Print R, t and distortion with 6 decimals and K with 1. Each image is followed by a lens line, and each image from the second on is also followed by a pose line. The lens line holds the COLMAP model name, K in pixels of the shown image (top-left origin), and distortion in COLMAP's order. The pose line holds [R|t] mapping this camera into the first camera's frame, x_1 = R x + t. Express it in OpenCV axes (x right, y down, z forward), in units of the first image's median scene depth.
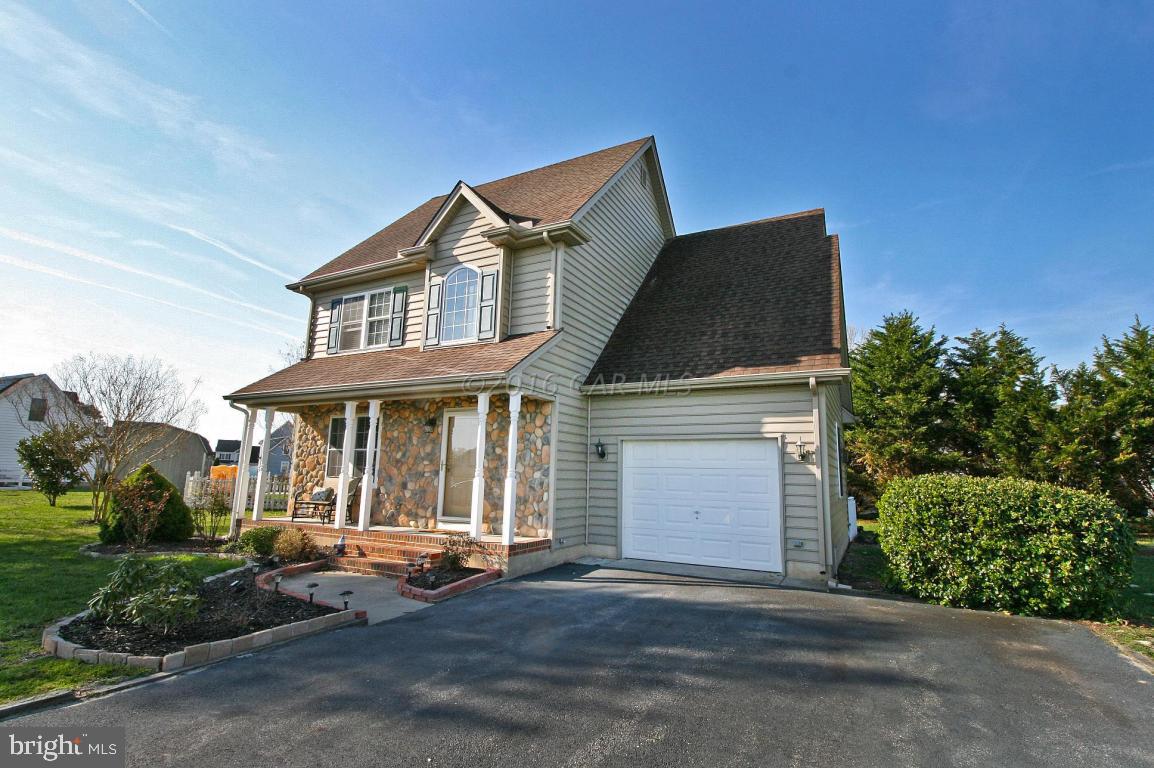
lens RADIAL K [[542.0, 0, 581.9], [0, 542.0, 381.7], [0, 0, 1]] dist [-0.002893, -0.010767]
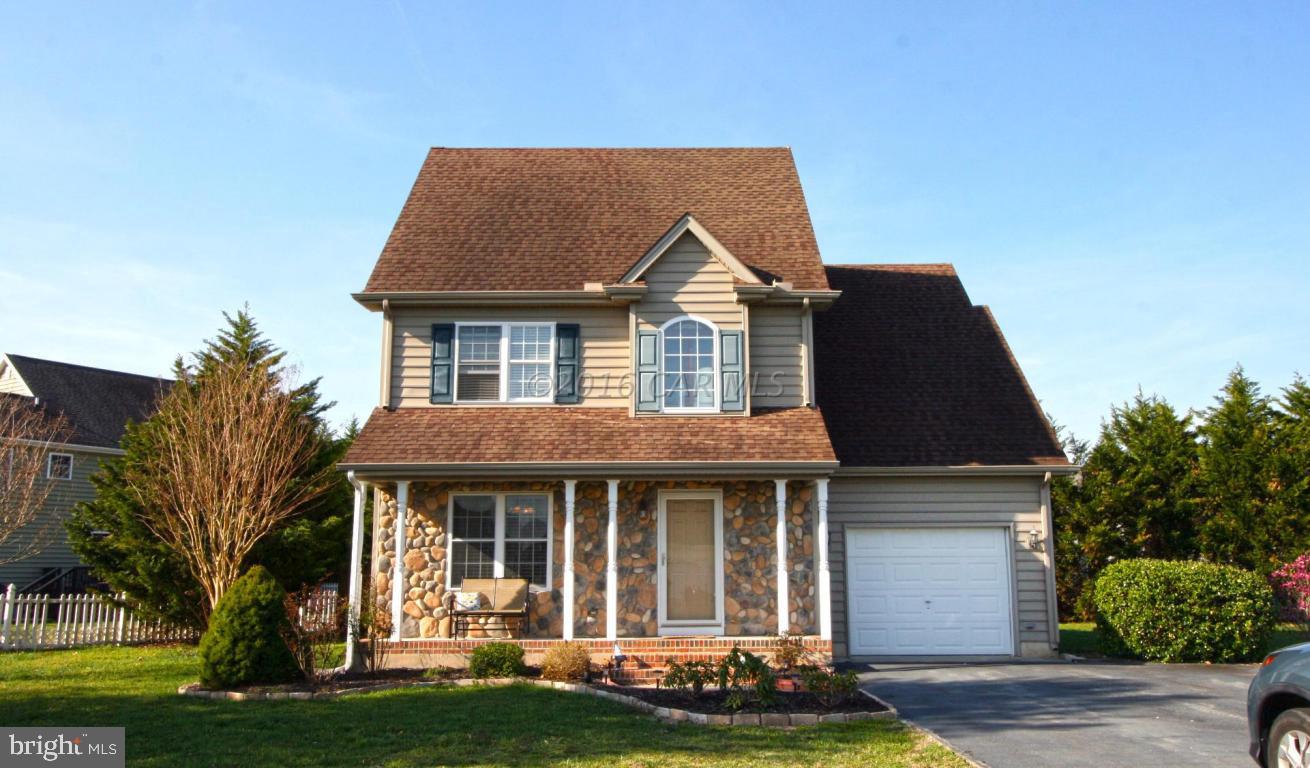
lens RADIAL K [[1024.2, 0, 666.7], [0, 1024.2, 392.9], [0, 0, 1]] dist [0.007952, 0.003361]
pose [[0.882478, 0.056234, 0.466981, -1.012673], [-0.056949, 0.998298, -0.012595, -0.079743], [-0.466894, -0.015480, 0.884178, -0.382876]]
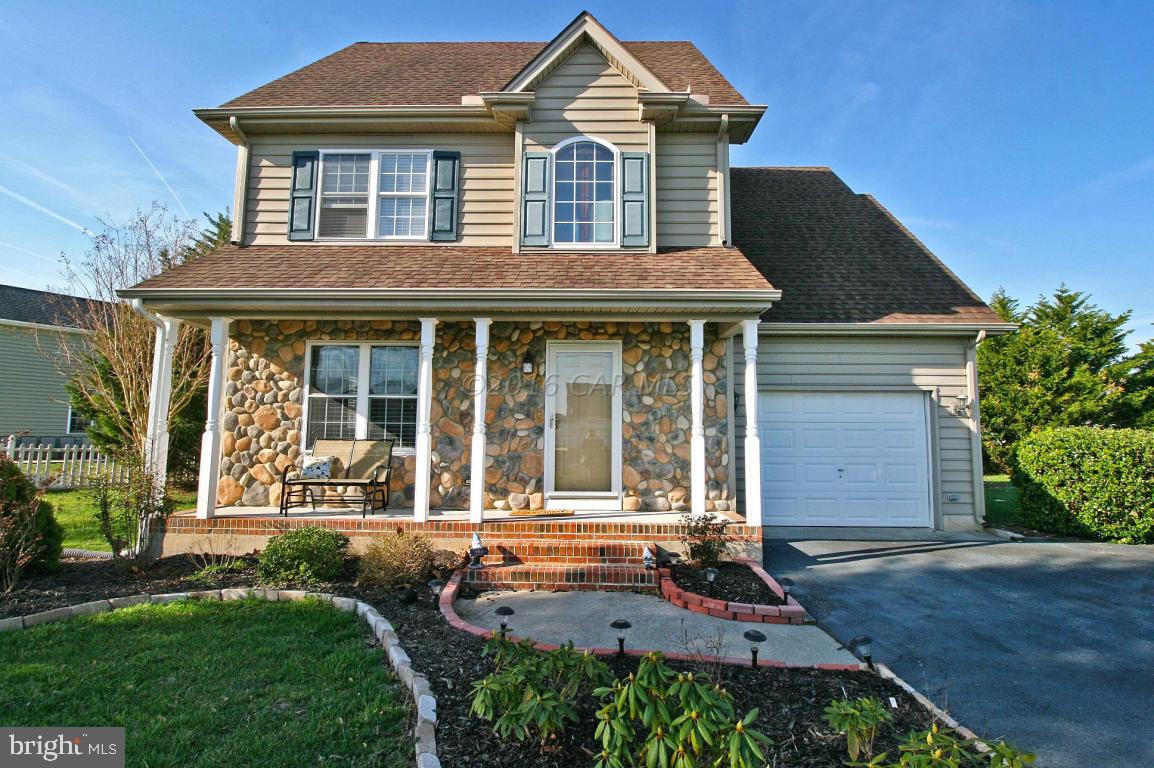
lens RADIAL K [[542.0, 0, 580.1], [0, 542.0, 379.5], [0, 0, 1]] dist [-0.002893, -0.010767]
pose [[0.892486, 0.030795, 0.450022, -0.552630], [-0.066470, 0.995754, 0.063685, 0.055609], [-0.446150, -0.086751, 0.890744, 0.366962]]
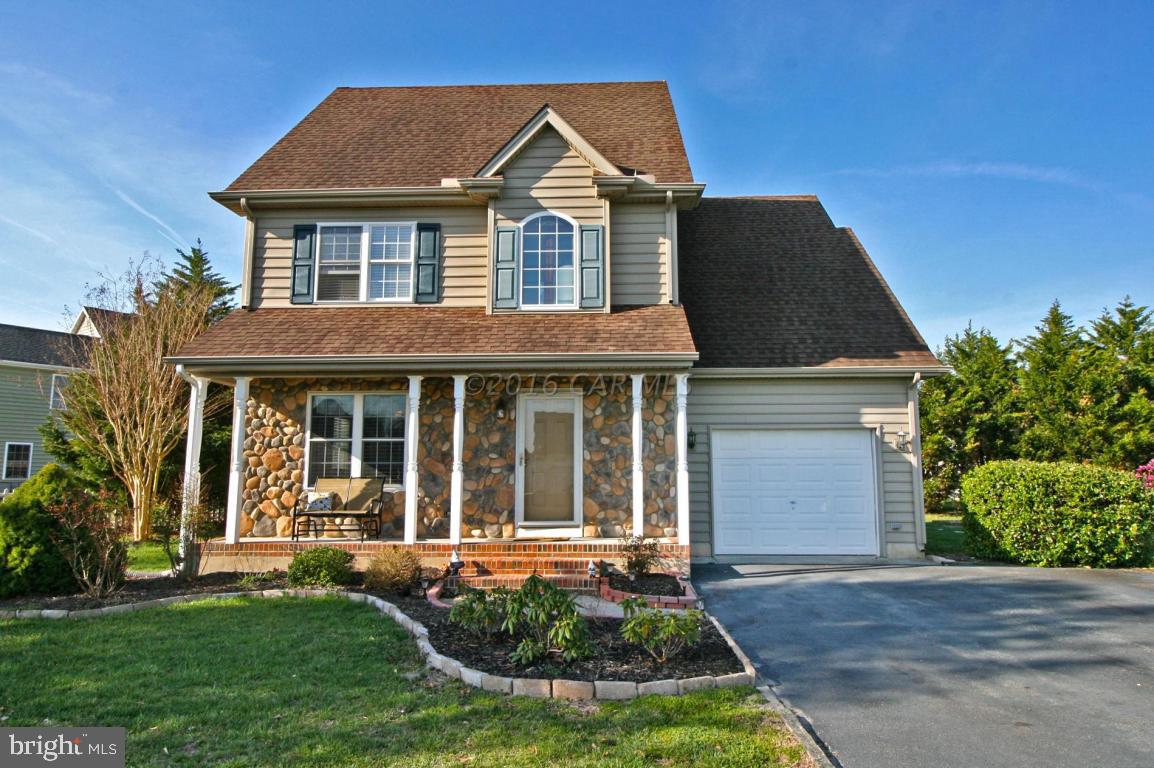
lens RADIAL K [[690.7, 0, 581.4], [0, 690.7, 384.5], [0, 0, 1]] dist [0.002317, -0.002798]
pose [[0.901070, 0.033031, 0.432415, -0.636745], [-0.053462, 0.997950, 0.035175, 0.002763], [-0.430366, -0.054813, 0.900989, 0.040527]]
